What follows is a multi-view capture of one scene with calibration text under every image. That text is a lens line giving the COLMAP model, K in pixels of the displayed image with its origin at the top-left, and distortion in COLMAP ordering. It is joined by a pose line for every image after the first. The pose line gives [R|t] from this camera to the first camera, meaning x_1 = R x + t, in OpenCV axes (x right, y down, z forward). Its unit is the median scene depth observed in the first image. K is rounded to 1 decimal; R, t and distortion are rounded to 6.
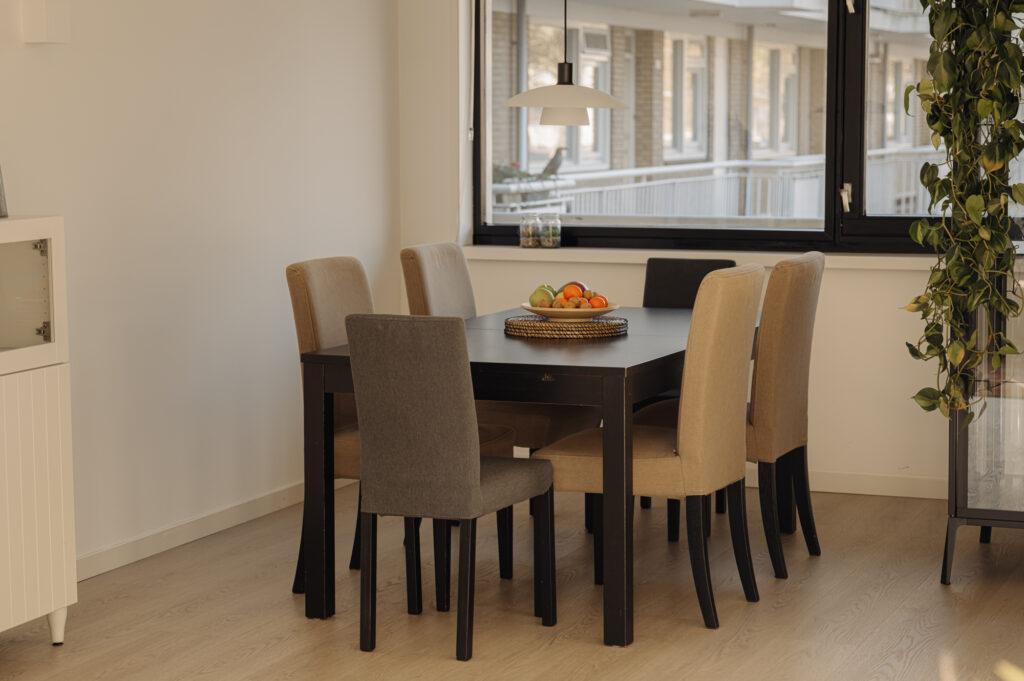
lens RADIAL K [[2310.8, 0, 512.9], [0, 2310.8, 341.1], [0, 0, 1]] dist [0.176186, 0.000000]
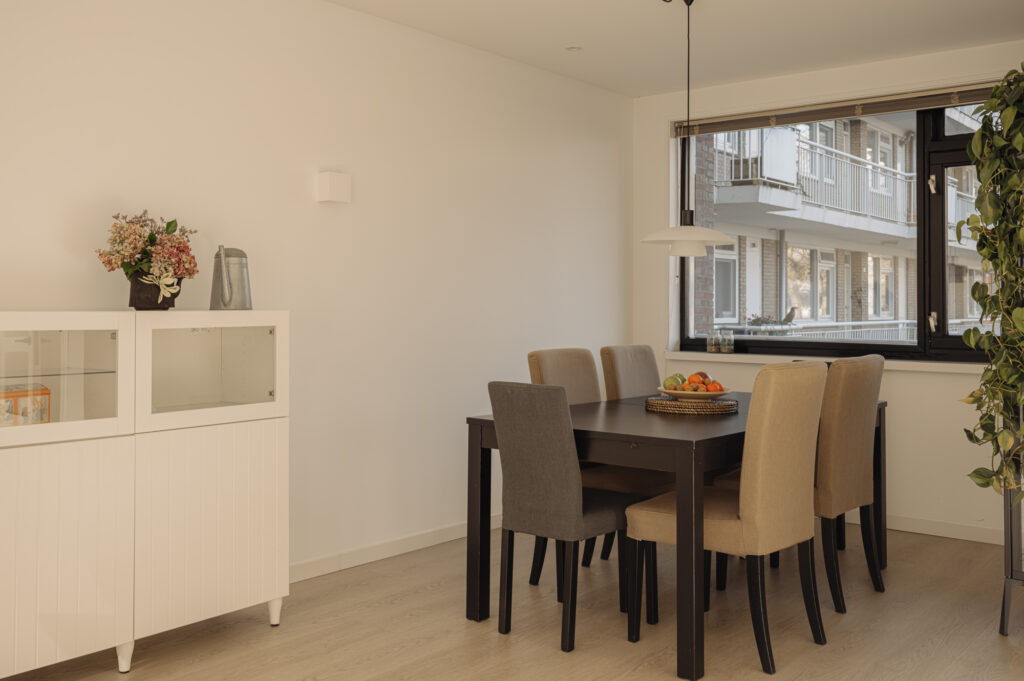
lens RADIAL K [[1000.3, 0, 507.1], [0, 1000.3, 279.3], [0, 0, 1]] dist [0.005775, 0.000000]
pose [[0.952773, 0.000487, -0.303683, 0.101031], [-0.038827, 0.991987, -0.120225, -0.004861], [0.301192, 0.126338, 0.945157, 0.420865]]
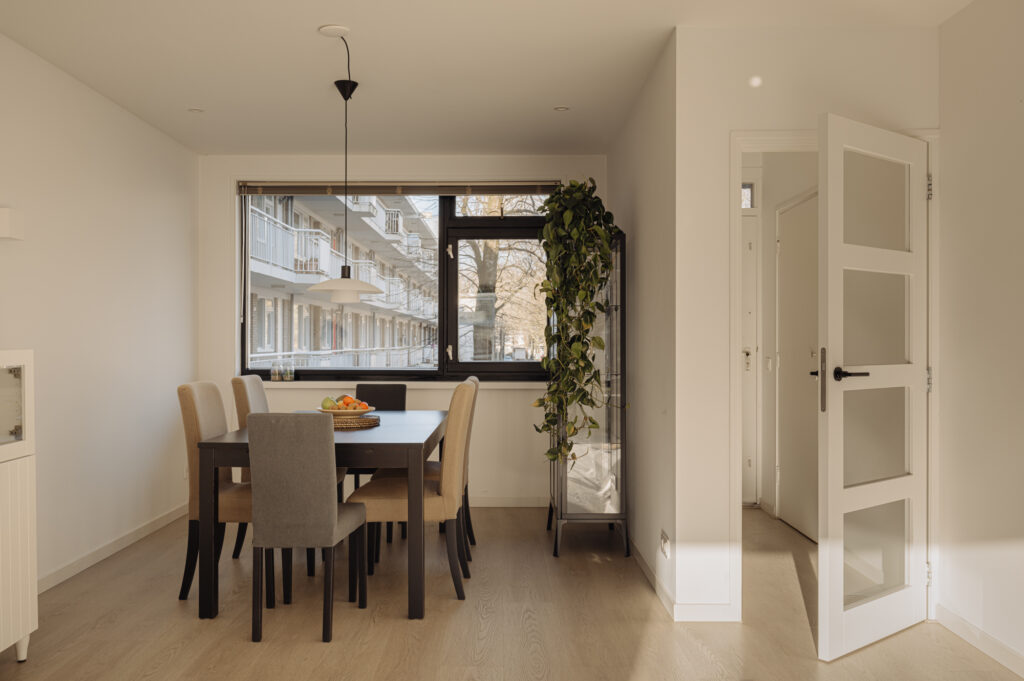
lens RADIAL K [[915.9, 0, 505.9], [0, 915.9, 345.3], [0, 0, 1]] dist [0.018442, -0.011323]
pose [[0.928392, 0.001499, 0.371600, -0.120177], [0.034134, 0.995420, -0.089293, 0.002479], [-0.370032, 0.095583, 0.924089, 0.341694]]
